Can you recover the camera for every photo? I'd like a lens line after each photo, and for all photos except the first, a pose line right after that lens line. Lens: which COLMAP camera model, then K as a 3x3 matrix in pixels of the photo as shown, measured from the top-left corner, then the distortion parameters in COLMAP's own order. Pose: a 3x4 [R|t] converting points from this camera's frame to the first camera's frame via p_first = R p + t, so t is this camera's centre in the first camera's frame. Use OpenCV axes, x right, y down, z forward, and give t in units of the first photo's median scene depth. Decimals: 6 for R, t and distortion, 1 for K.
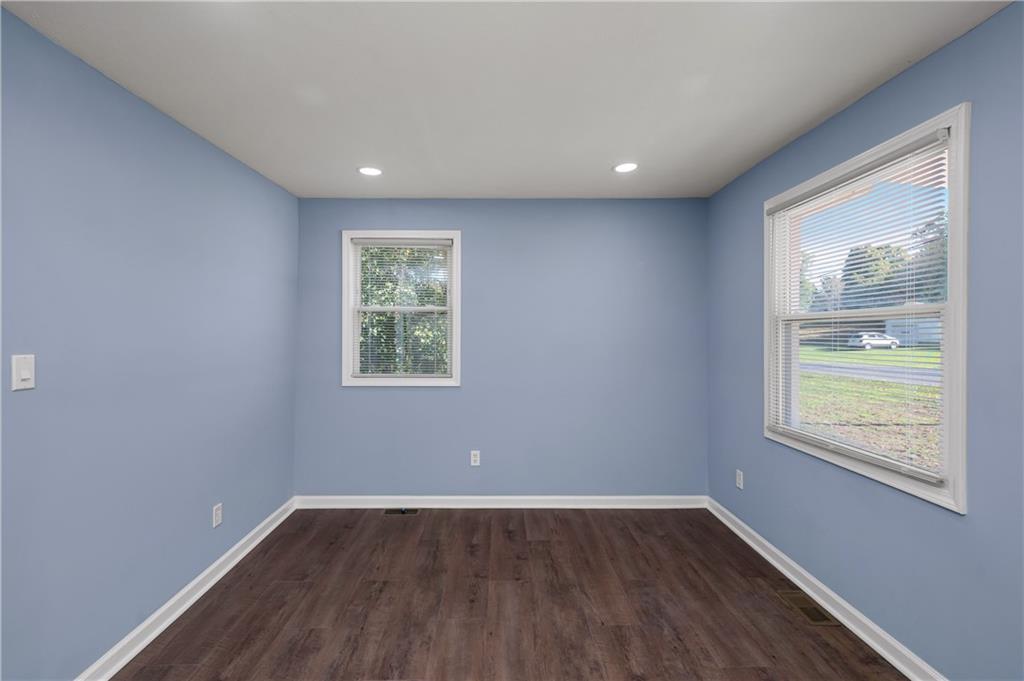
lens RADIAL K [[454.8, 0, 510.1], [0, 454.8, 335.2], [0, 0, 1]] dist [-0.002325, -0.000456]
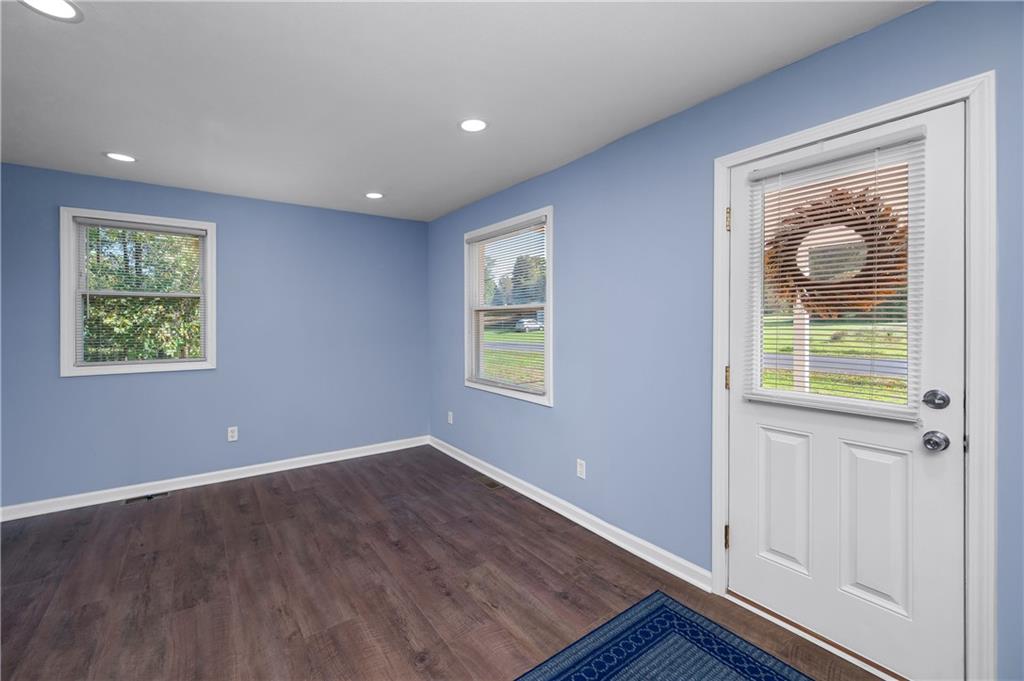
lens RADIAL K [[428.4, 0, 501.1], [0, 428.4, 320.9], [0, 0, 1]] dist [0.004729, 0.000637]
pose [[0.822896, -0.003011, 0.568184, -0.169109], [0.005687, 0.999980, -0.002937, 0.008279], [-0.568164, 0.005648, 0.822896, -0.274824]]
